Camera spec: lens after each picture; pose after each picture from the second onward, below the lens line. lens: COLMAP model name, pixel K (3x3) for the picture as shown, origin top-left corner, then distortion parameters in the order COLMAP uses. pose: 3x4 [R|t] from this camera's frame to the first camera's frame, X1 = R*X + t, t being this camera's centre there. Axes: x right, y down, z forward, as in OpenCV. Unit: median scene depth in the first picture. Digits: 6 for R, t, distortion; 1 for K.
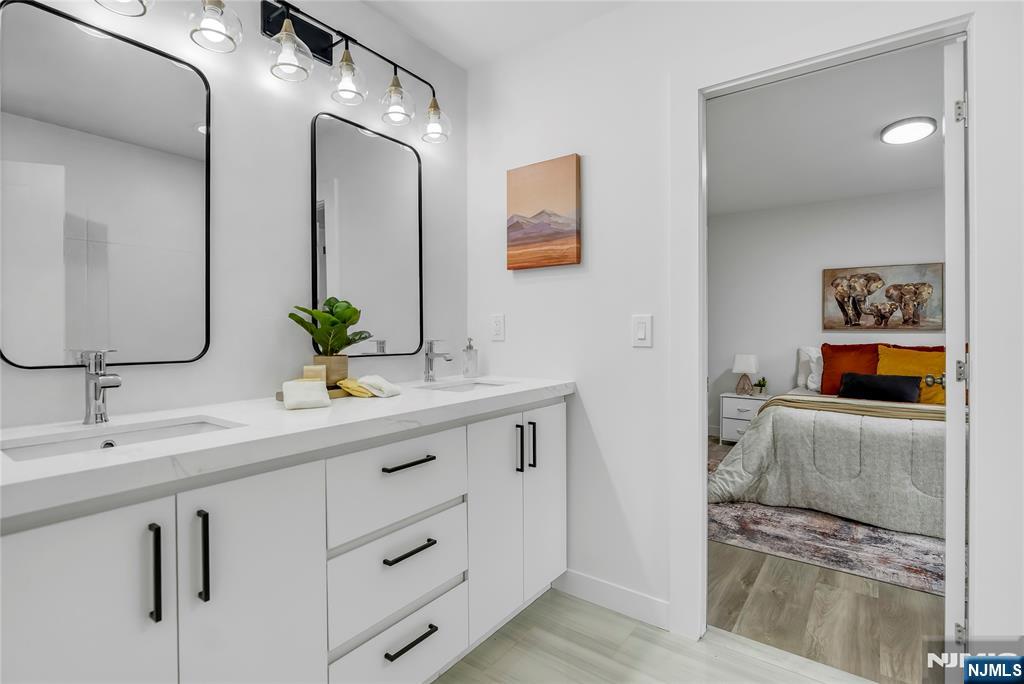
lens RADIAL K [[476.8, 0, 510.7], [0, 476.8, 335.5], [0, 0, 1]] dist [-0.001151, 0.000436]
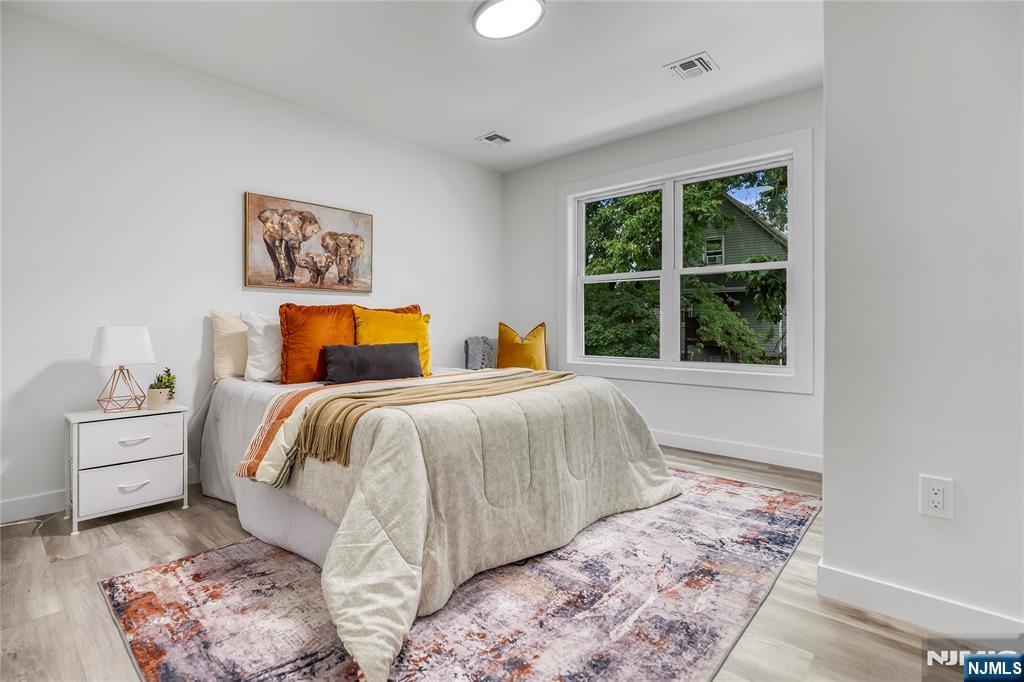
lens RADIAL K [[495.8, 0, 564.6], [0, 495.8, 319.2], [0, 0, 1]] dist [-0.004084, 0.000617]
pose [[0.085625, -0.002264, 0.996325, 0.031648], [0.010016, 0.999949, 0.001411, 0.038962], [-0.996277, 0.009858, 0.085643, 0.557475]]
